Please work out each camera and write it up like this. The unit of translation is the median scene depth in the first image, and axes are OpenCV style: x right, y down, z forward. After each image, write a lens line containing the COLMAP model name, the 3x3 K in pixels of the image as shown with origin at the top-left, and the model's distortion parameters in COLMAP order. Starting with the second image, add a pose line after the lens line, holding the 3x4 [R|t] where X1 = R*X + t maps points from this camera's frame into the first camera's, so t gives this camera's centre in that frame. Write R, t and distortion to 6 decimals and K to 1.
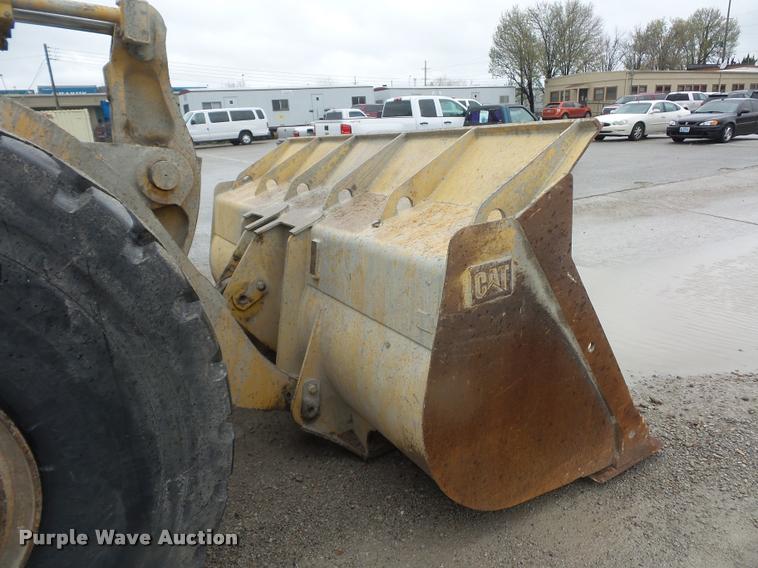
lens RADIAL K [[524.9, 0, 378.7], [0, 524.9, 287.6], [0, 0, 1]] dist [-0.004002, -0.001820]
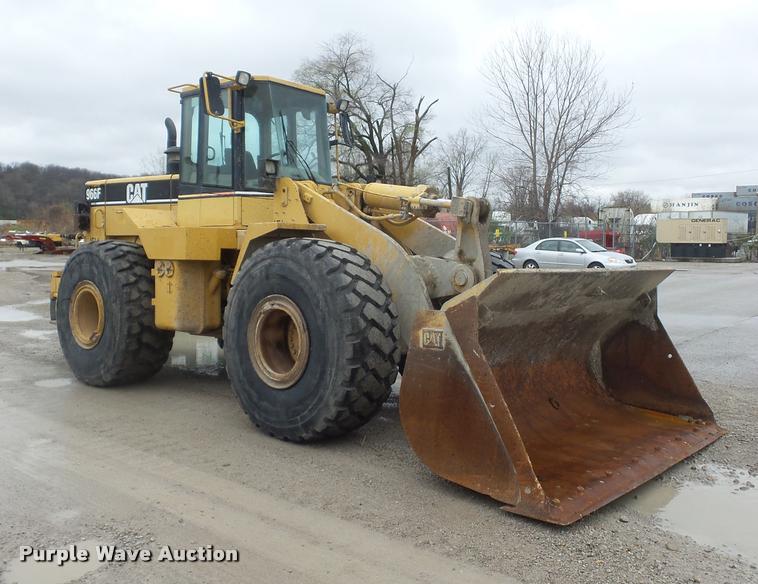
lens RADIAL K [[689.7, 0, 391.3], [0, 689.7, 290.6], [0, 0, 1]] dist [0.006252, 0.002285]
pose [[0.313131, 0.123150, -0.941691, 1.888493], [-0.308763, 0.950892, 0.021684, -0.141625], [0.898117, 0.283969, 0.335778, -0.084130]]
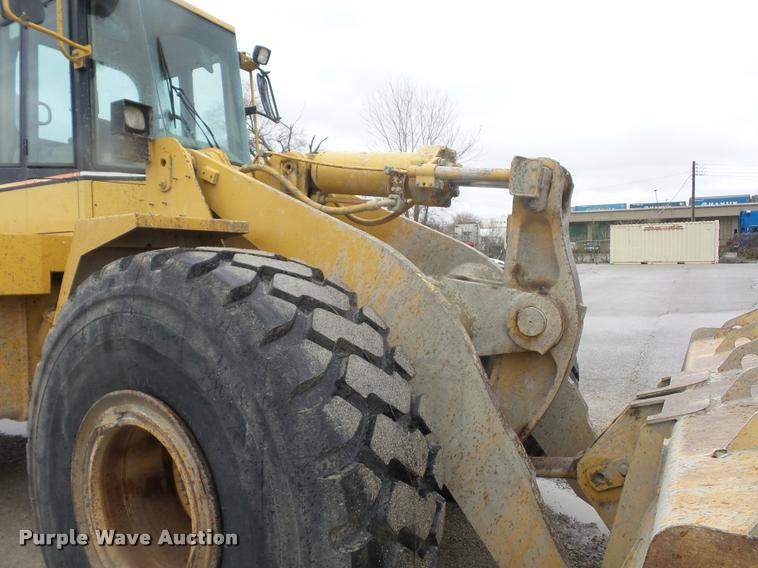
lens RADIAL K [[524.9, 0, 378.7], [0, 524.9, 287.6], [0, 0, 1]] dist [-0.004002, -0.001820]
pose [[0.470090, 0.104650, -0.876393, 0.302075], [-0.273995, 0.961192, -0.032192, -0.160921], [0.839013, 0.255260, 0.480520, 0.266783]]
